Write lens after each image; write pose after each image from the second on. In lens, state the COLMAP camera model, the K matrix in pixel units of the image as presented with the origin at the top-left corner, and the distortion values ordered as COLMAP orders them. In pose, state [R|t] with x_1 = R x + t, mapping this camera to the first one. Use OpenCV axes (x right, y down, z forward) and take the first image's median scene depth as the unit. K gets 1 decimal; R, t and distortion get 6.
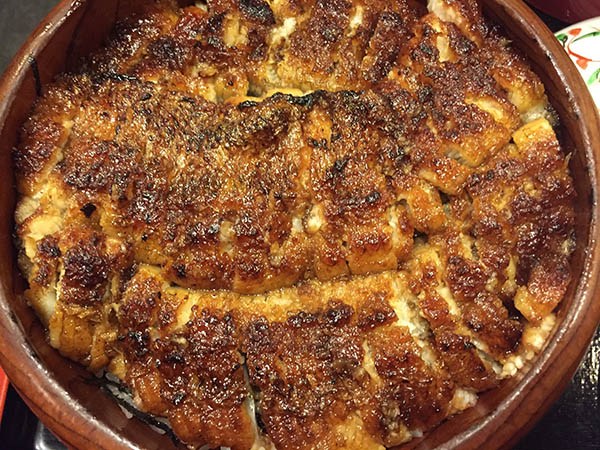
lens RADIAL K [[512.4, 0, 296.3], [0, 512.4, 224.0], [0, 0, 1]] dist [0.050607, -0.085969]
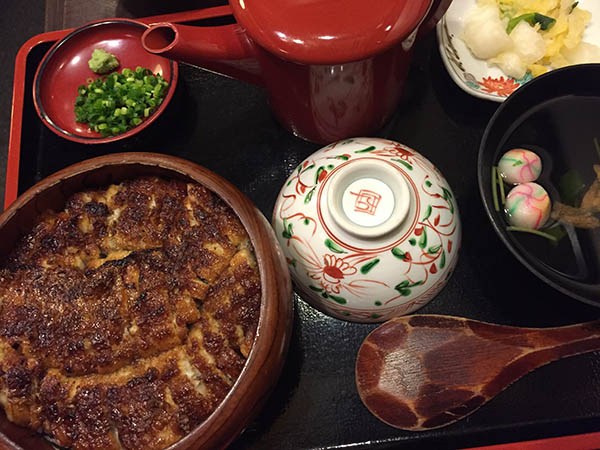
lens RADIAL K [[512.4, 0, 303.0], [0, 512.4, 223.7], [0, 0, 1]] dist [0.050607, -0.085969]
pose [[0.979544, -0.201163, -0.005210, 0.732626], [0.200789, 0.978781, -0.040895, -0.179019], [0.013326, 0.039012, 0.999150, -0.900284]]
